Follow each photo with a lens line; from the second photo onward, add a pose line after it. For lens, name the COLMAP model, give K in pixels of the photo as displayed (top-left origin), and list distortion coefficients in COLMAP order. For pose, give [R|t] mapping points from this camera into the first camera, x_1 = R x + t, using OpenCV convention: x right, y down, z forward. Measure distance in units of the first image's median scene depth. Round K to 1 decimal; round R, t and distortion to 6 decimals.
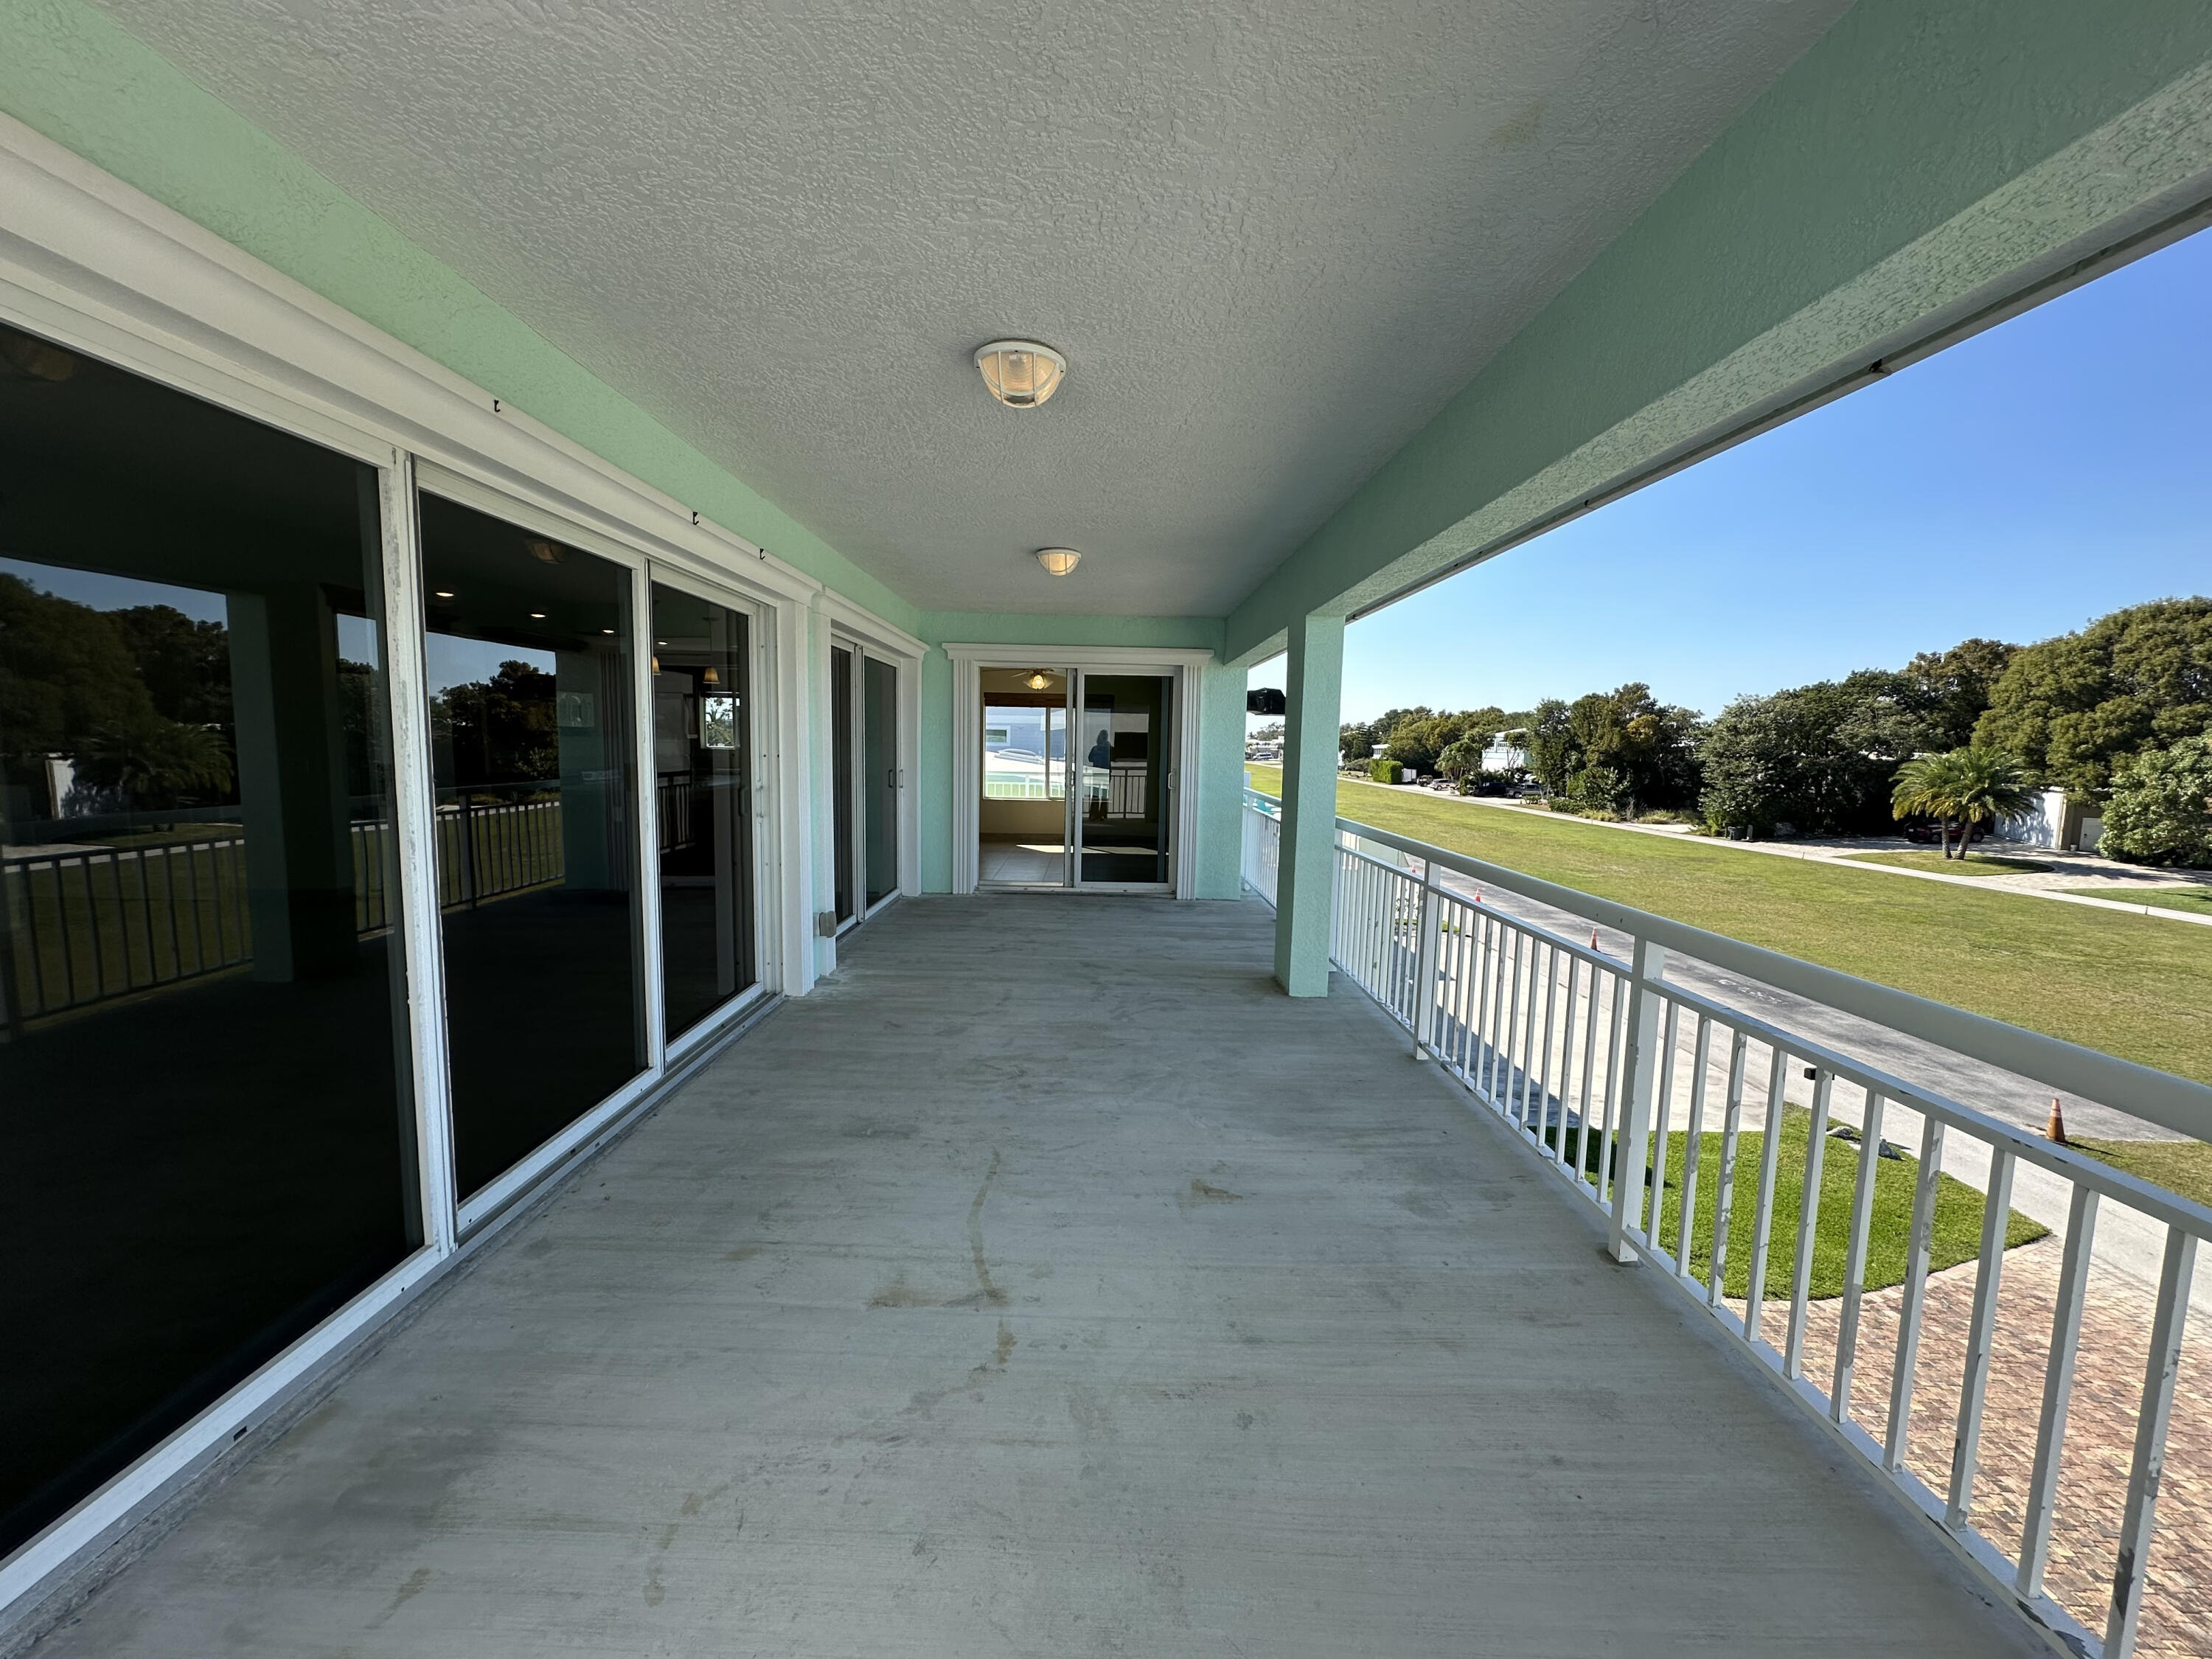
lens RADIAL K [[887.5, 0, 1102.5], [0, 887.5, 829.8], [0, 0, 1]] dist [0.000042, 0.000669]
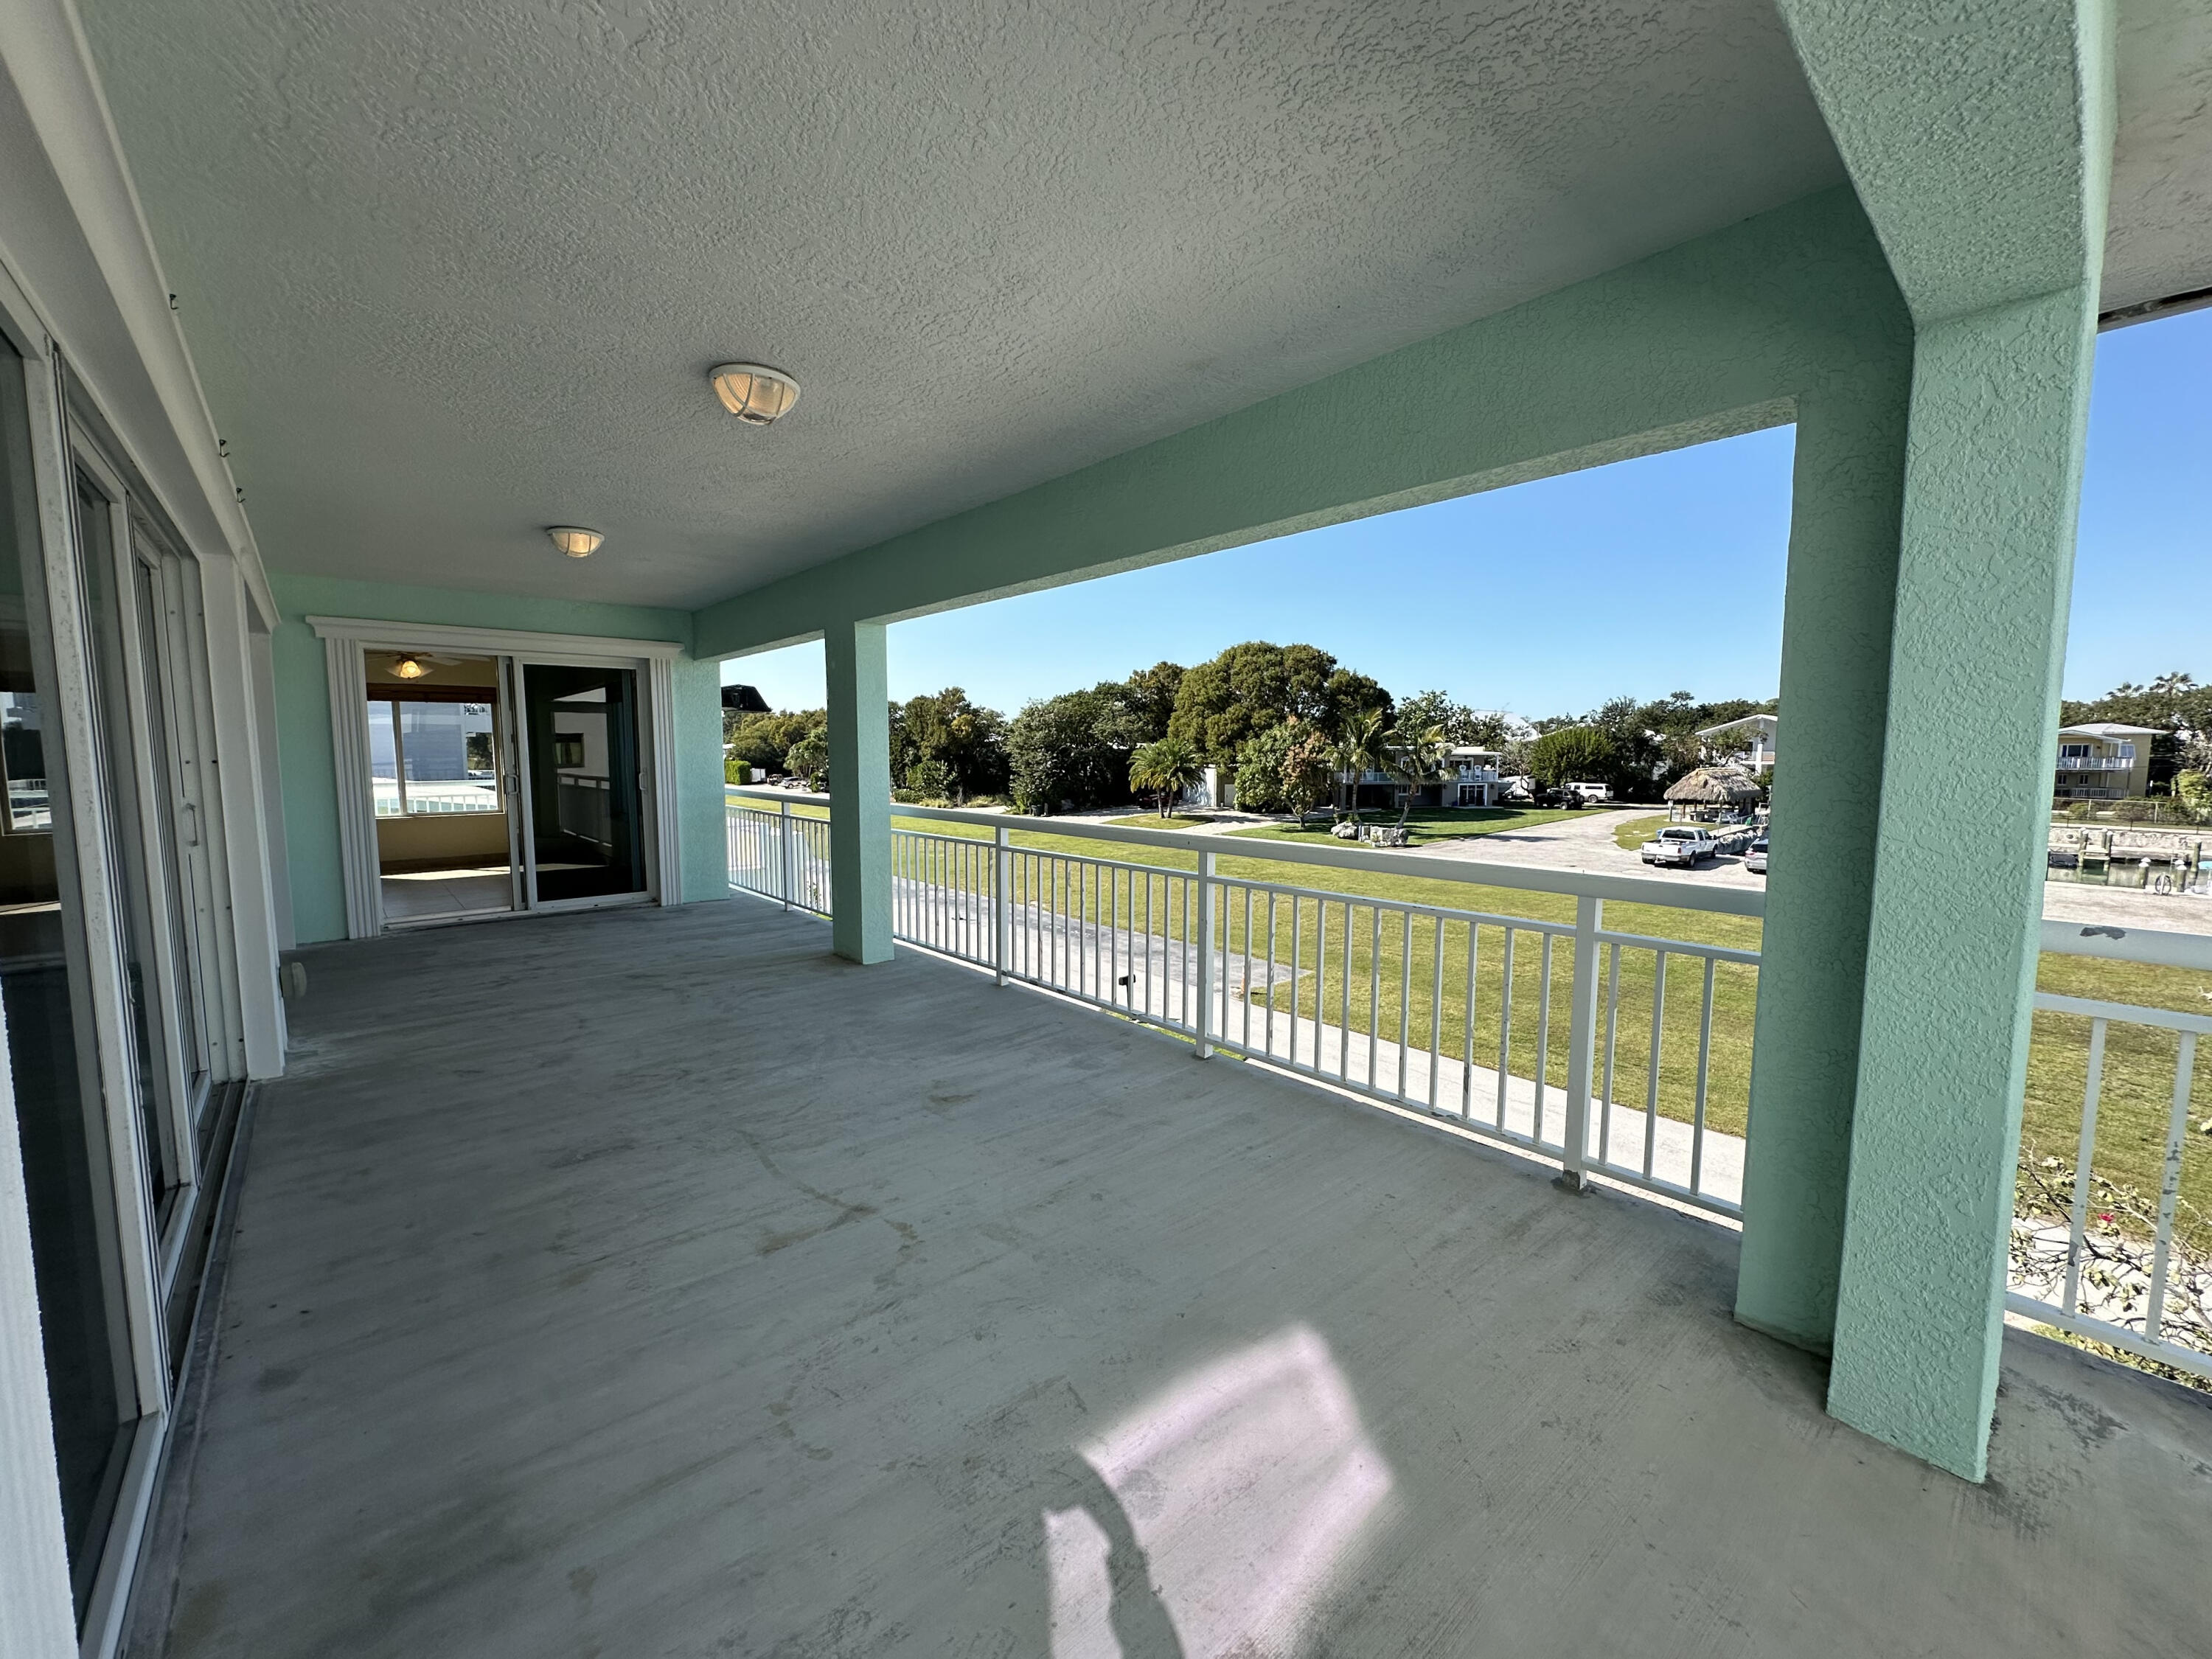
lens RADIAL K [[887.5, 0, 1115.6], [0, 887.5, 827.2], [0, 0, 1]] dist [0.000042, 0.000669]
pose [[0.749548, -0.079653, 0.657140, -0.163876], [0.080969, 0.996312, 0.028409, 0.006379], [-0.656979, 0.031914, 0.753233, -0.028868]]
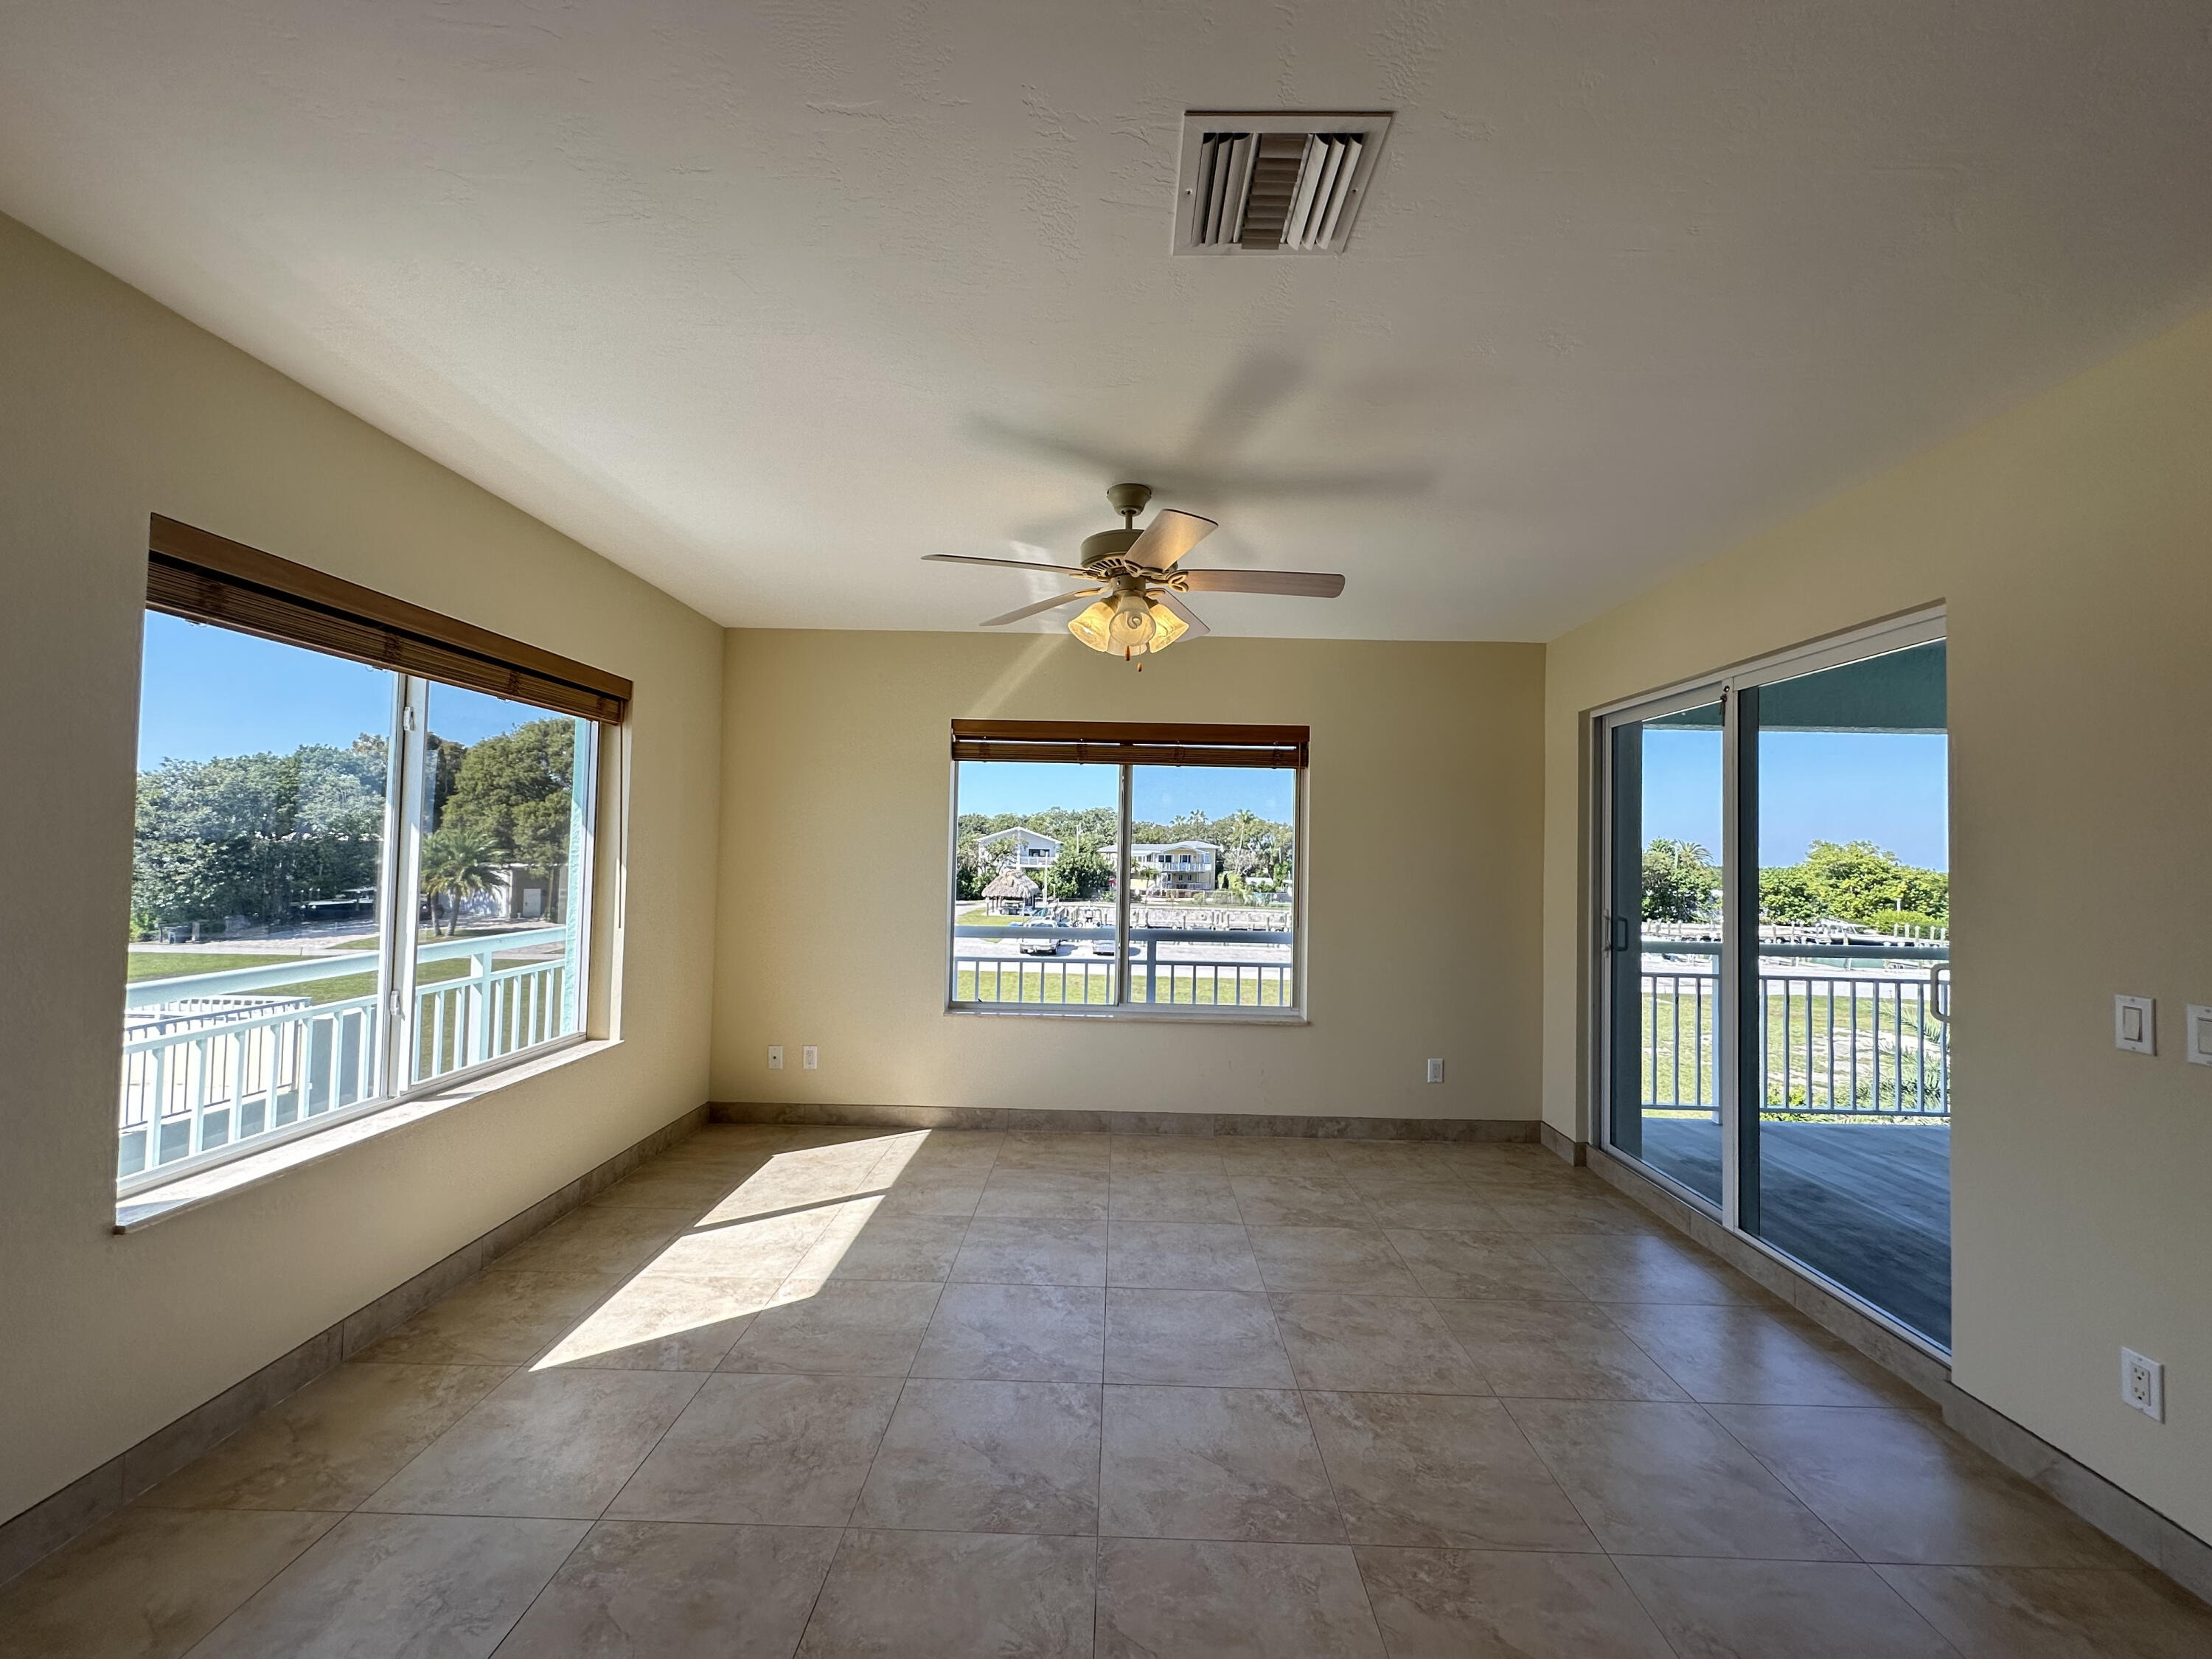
lens RADIAL K [[887.5, 0, 1112.1], [0, 887.5, 827.0], [0, 0, 1]] dist [0.000042, 0.000669]
pose [[0.018373, 0.010554, 0.999775, -0.494592], [0.079083, 0.996796, -0.011976, -0.137378], [-0.996699, 0.079285, 0.017479, 1.283270]]
